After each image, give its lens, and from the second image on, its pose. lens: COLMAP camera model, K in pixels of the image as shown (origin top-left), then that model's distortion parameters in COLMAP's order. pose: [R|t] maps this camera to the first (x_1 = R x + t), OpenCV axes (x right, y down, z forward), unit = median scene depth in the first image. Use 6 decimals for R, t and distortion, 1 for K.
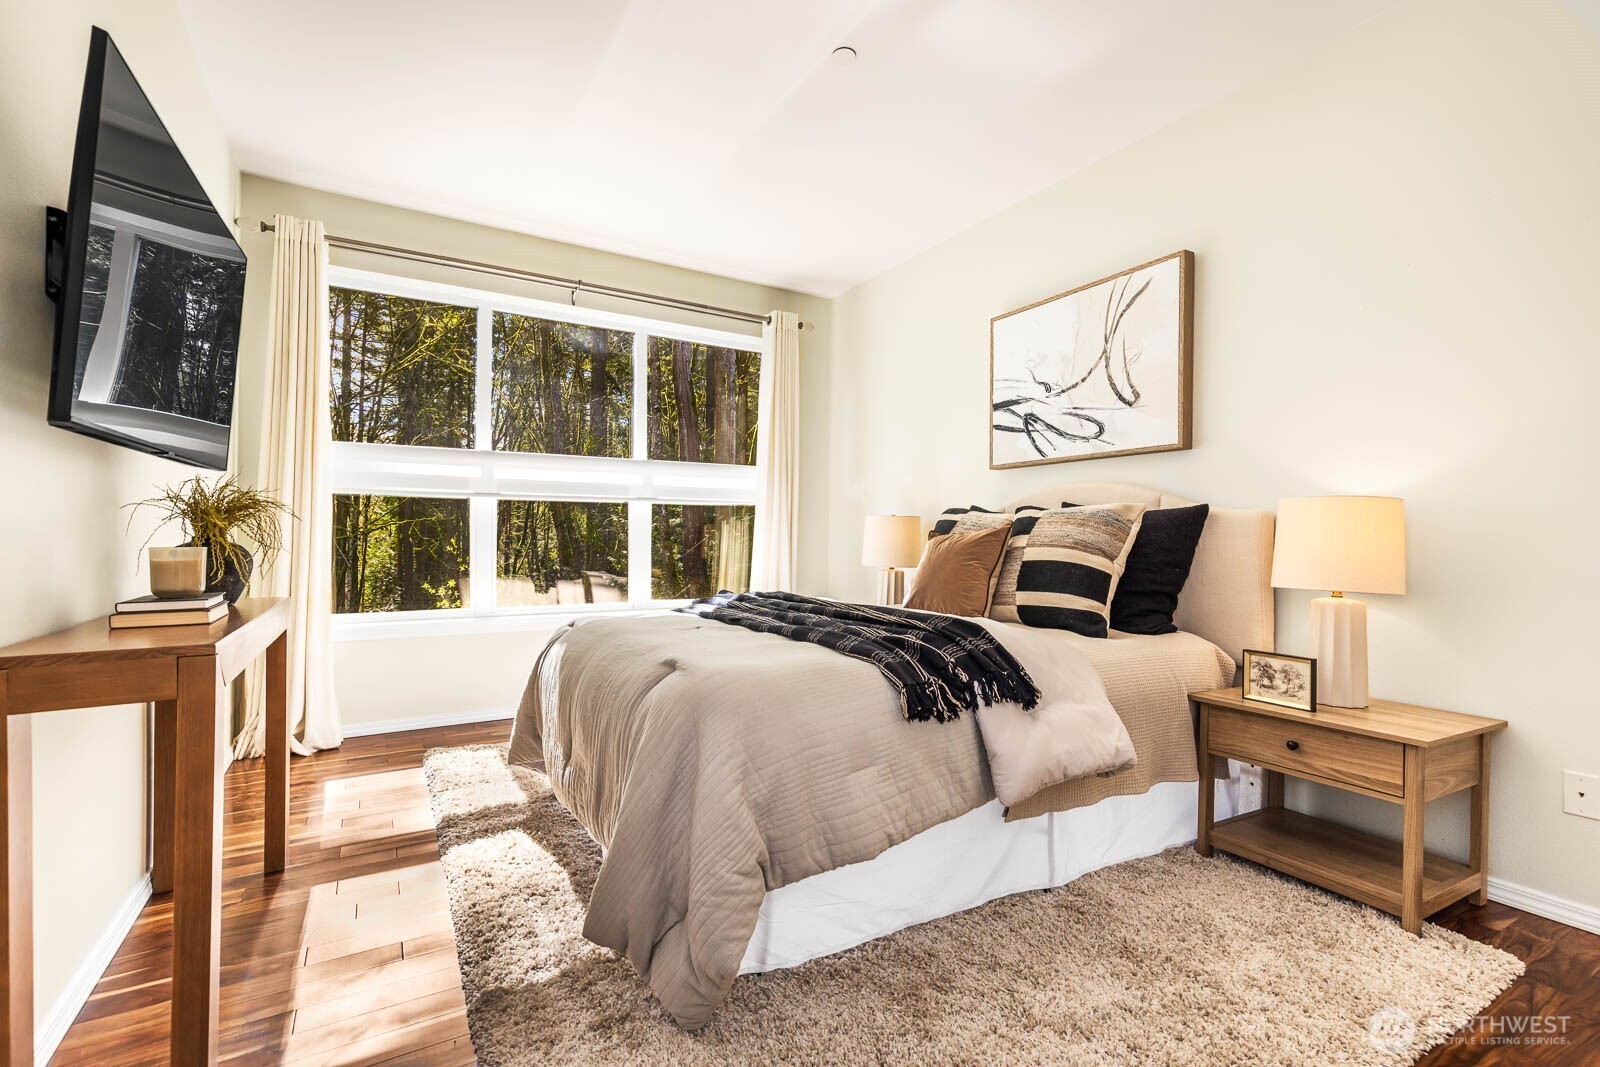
lens RADIAL K [[729.5, 0, 801.7], [0, 729.5, 533.1], [0, 0, 1]] dist [0.008920, -0.001746]
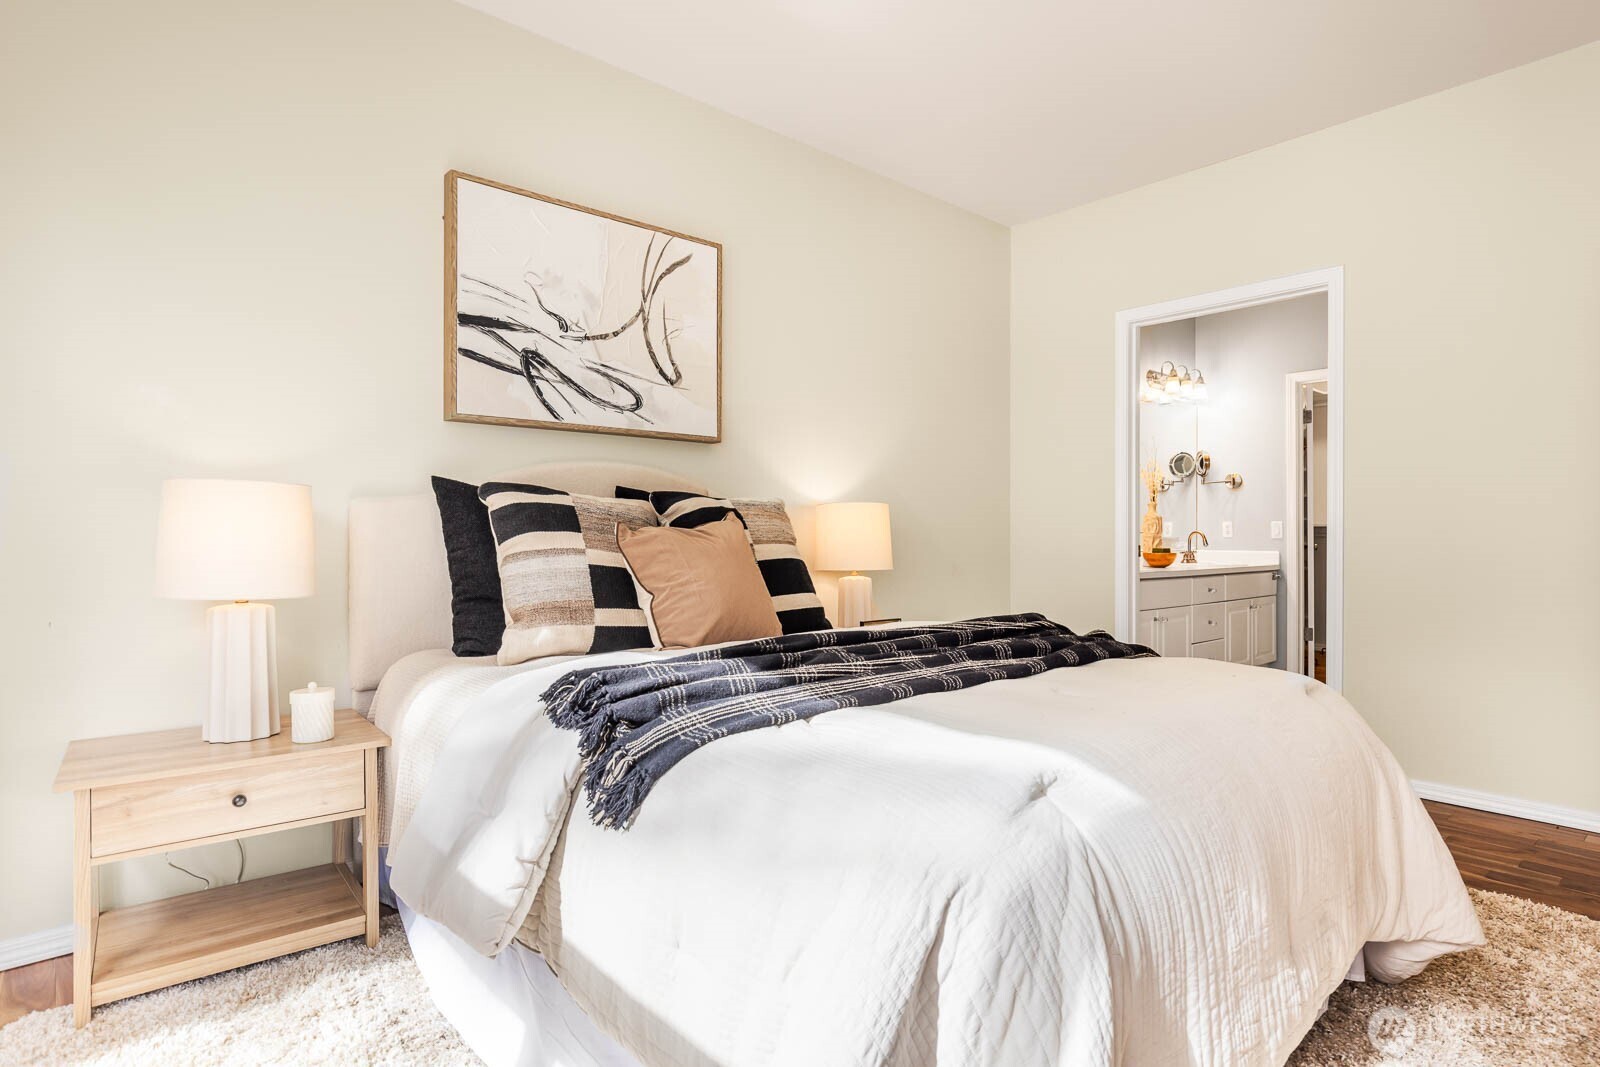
lens RADIAL K [[852.2, 0, 797.8], [0, 852.2, 541.8], [0, 0, 1]] dist [-0.002587, -0.000303]
pose [[-0.203486, -0.011658, 0.979008, -0.547124], [-0.005595, 0.999927, 0.010744, 0.005739], [-0.979062, -0.003291, -0.203536, 0.959691]]
